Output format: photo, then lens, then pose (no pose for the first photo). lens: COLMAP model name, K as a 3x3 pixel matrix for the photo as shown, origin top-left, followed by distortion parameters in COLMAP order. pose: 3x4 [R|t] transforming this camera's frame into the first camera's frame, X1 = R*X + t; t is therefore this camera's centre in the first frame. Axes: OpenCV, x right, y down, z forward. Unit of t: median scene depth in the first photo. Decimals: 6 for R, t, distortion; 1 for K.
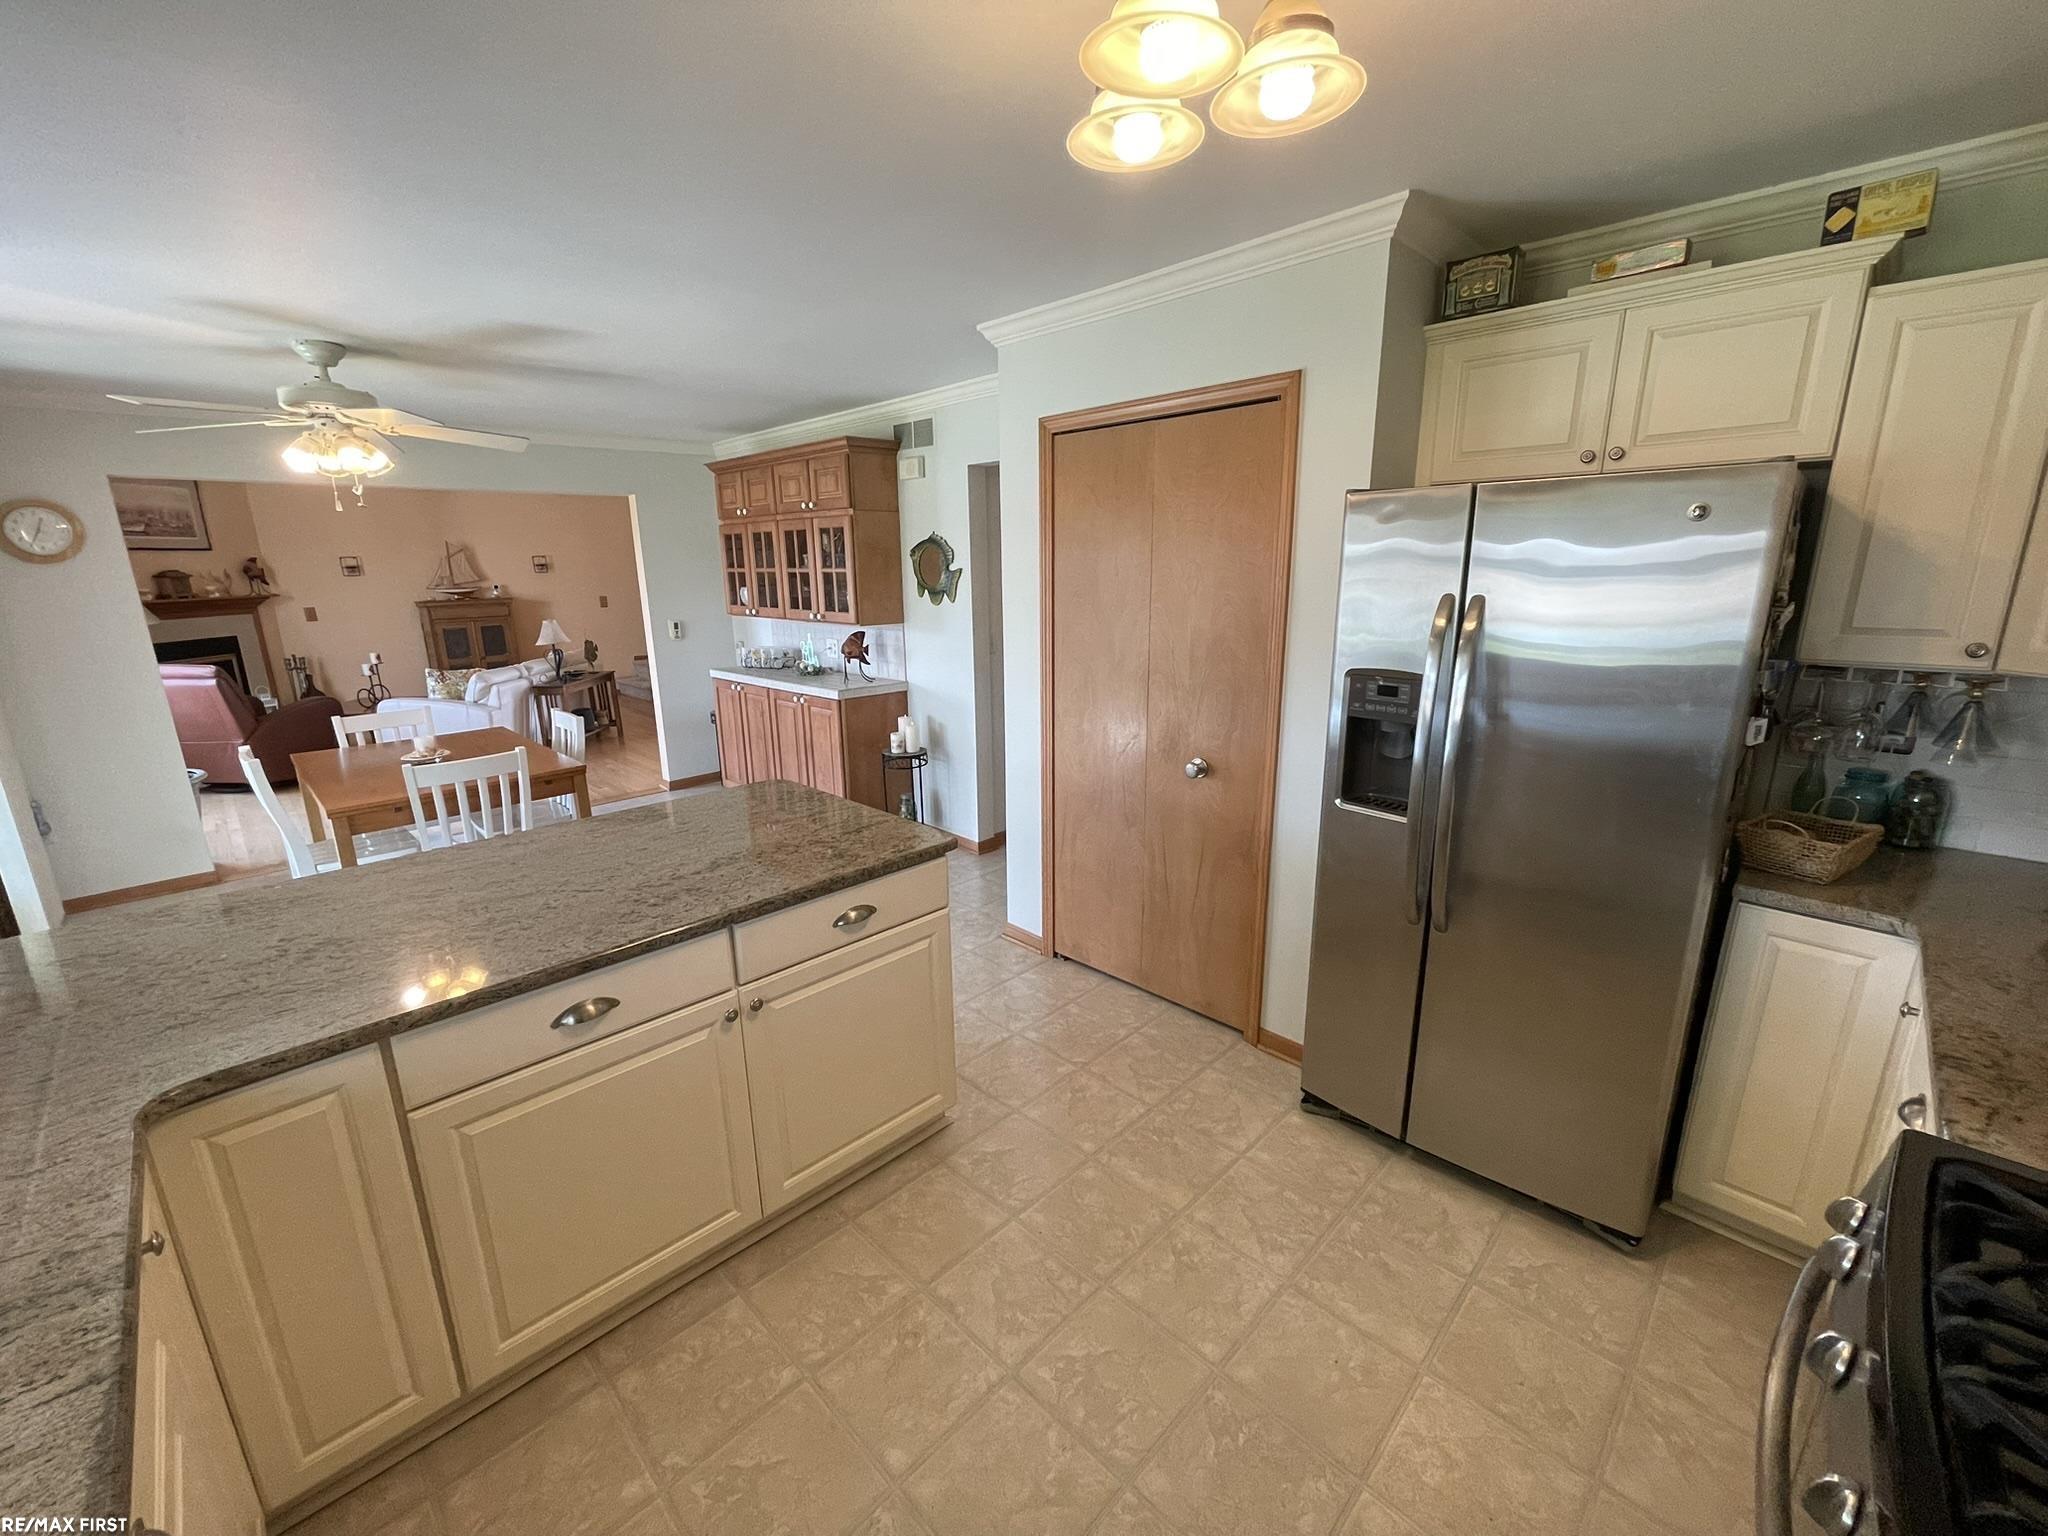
lens RADIAL K [[824.4, 0, 1015.5], [0, 824.4, 764.4], [0, 0, 1]] dist [-0.002755, 0.000314]
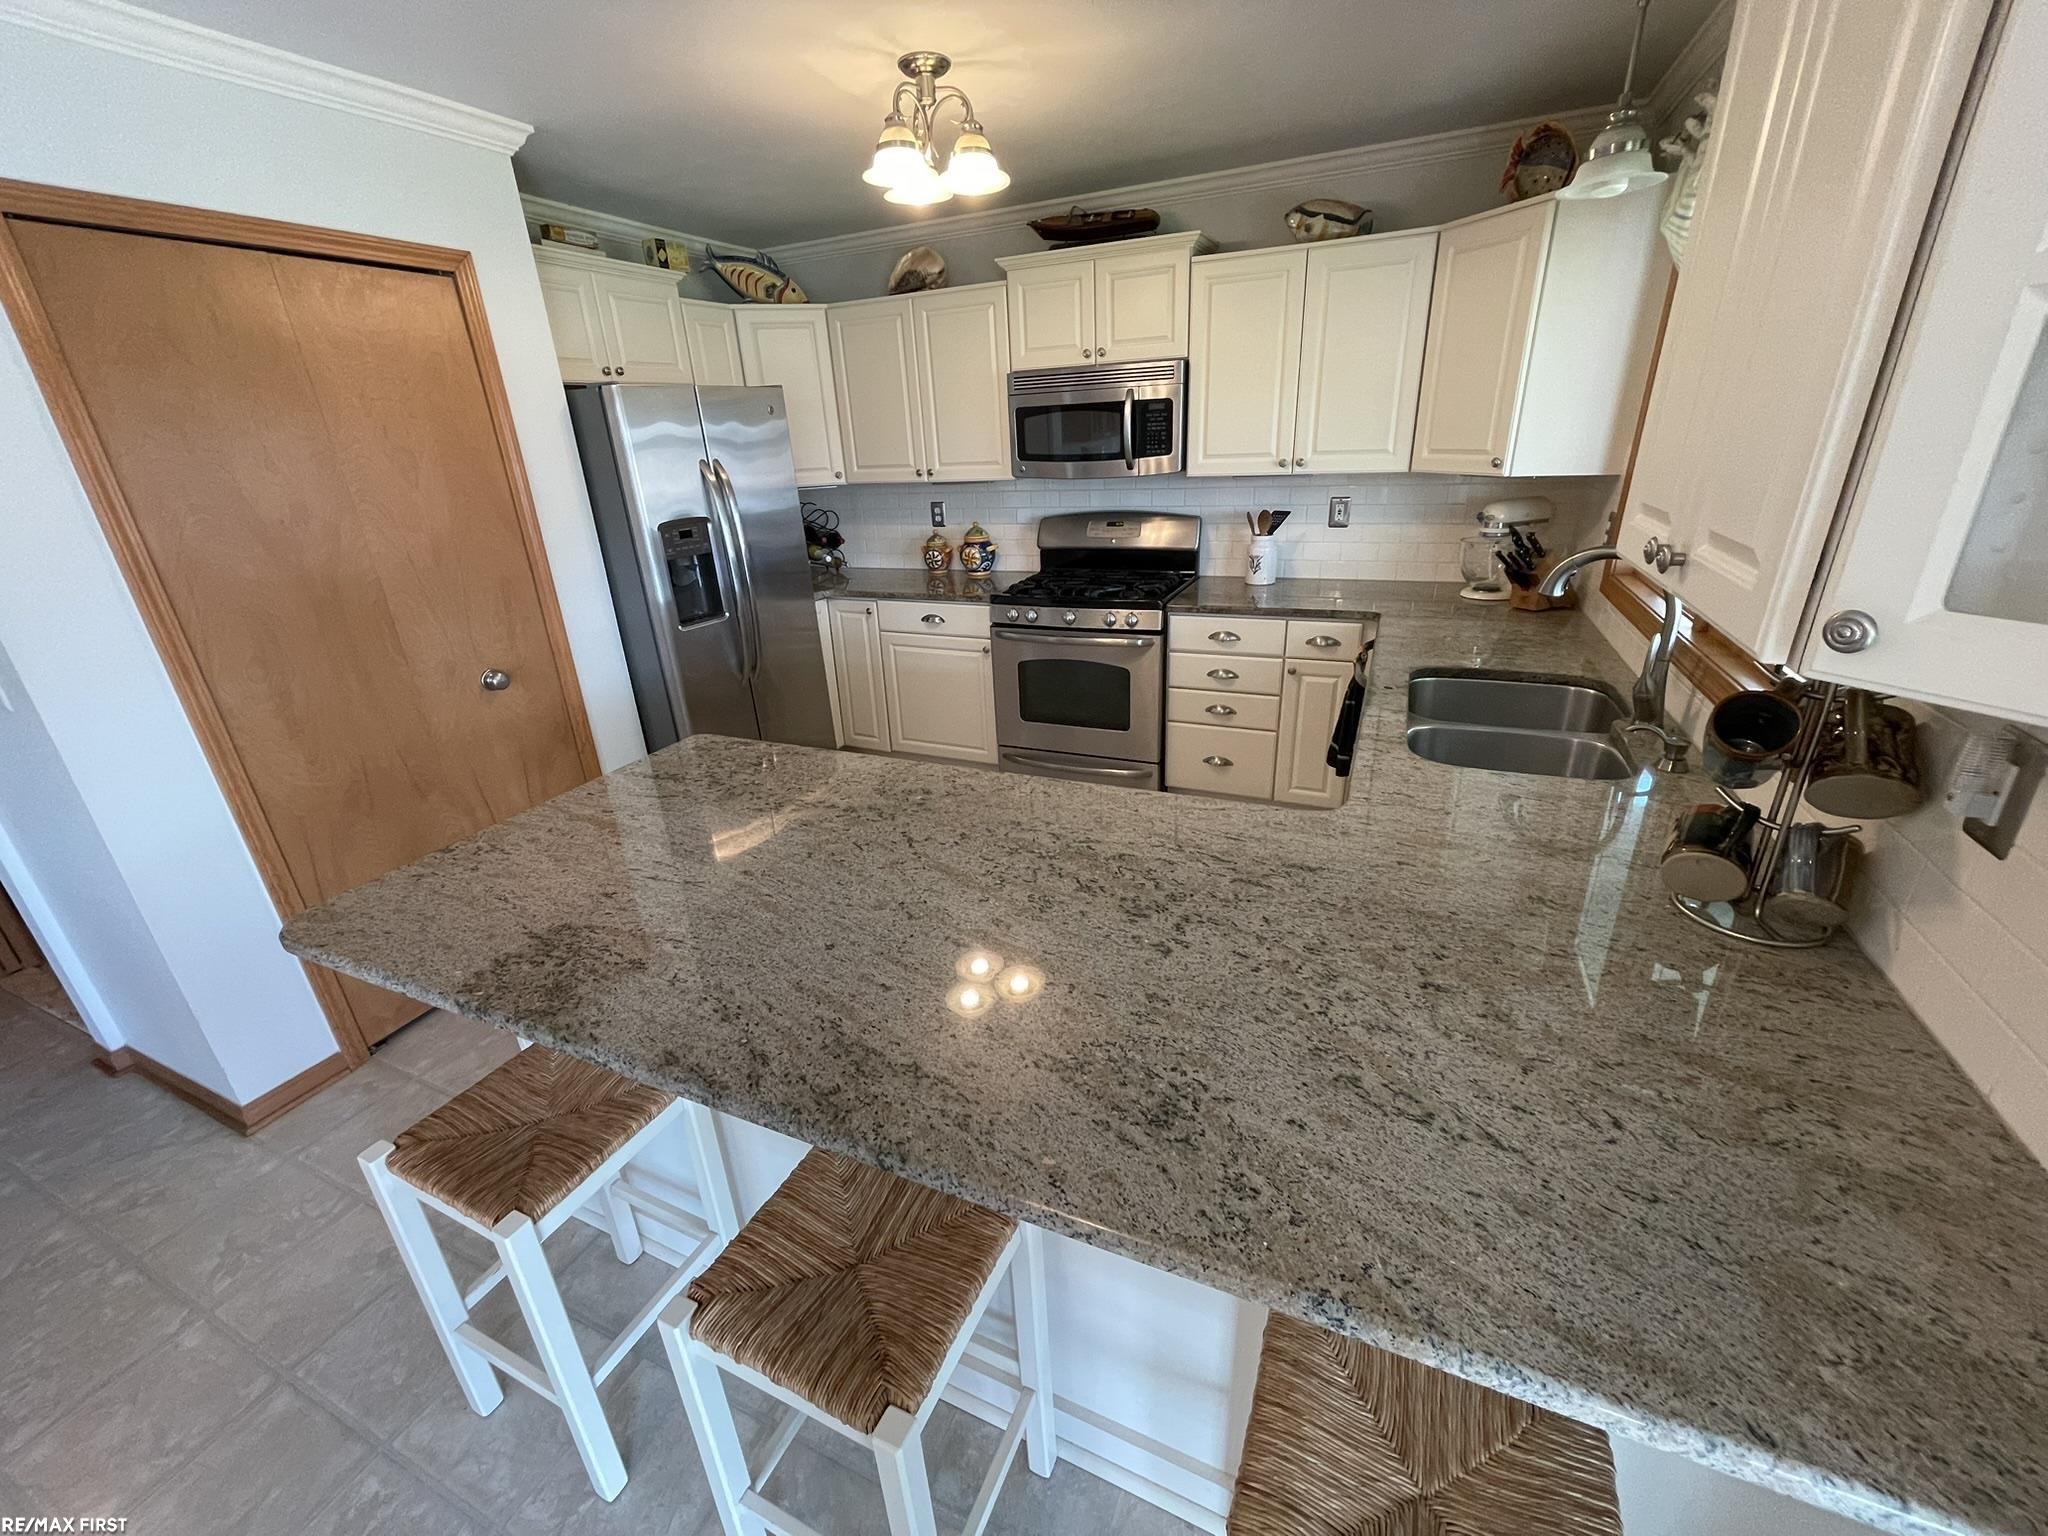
lens RADIAL K [[824.4, 0, 1018.2], [0, 824.4, 768.8], [0, 0, 1]] dist [-0.002755, 0.000314]
pose [[-0.359673, -0.325124, 0.874603, -1.093727], [0.275584, 0.858501, 0.432469, -0.193861], [-0.891454, 0.396573, -0.219181, 0.939021]]
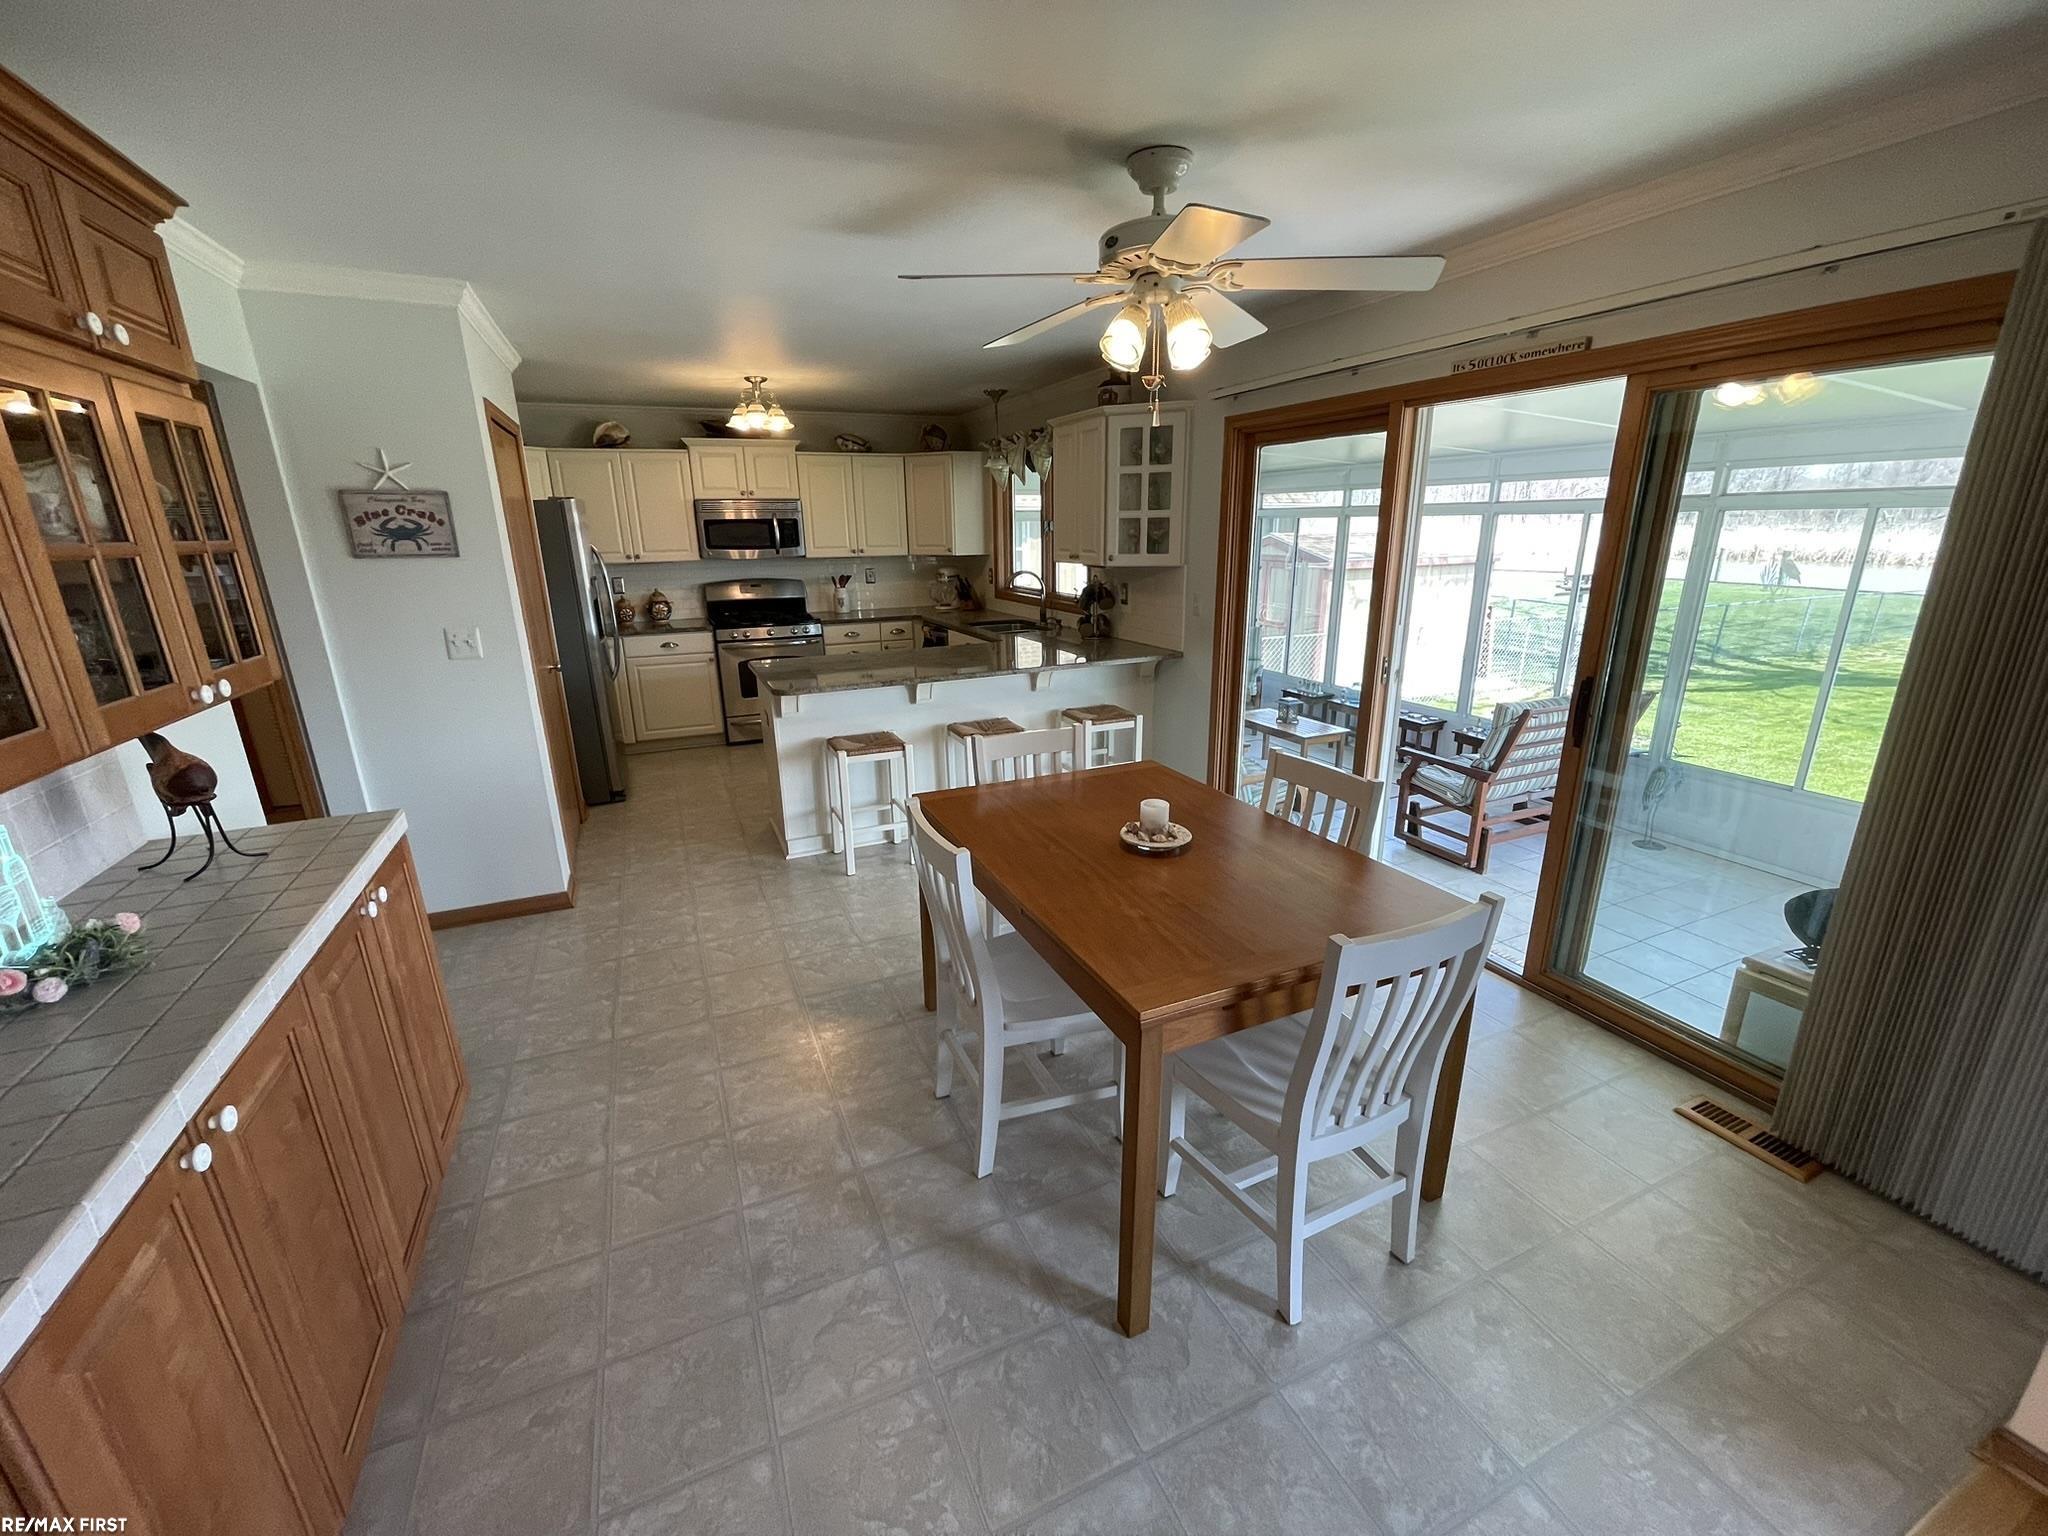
lens RADIAL K [[824.4, 0, 1019.5], [0, 824.4, 767.8], [0, 0, 1]] dist [-0.002755, 0.000314]
pose [[-0.935759, -0.071398, 0.345336, -1.486764], [0.113645, 0.865984, 0.486987, -0.626799], [-0.333825, 0.494948, -0.802239, 2.659899]]
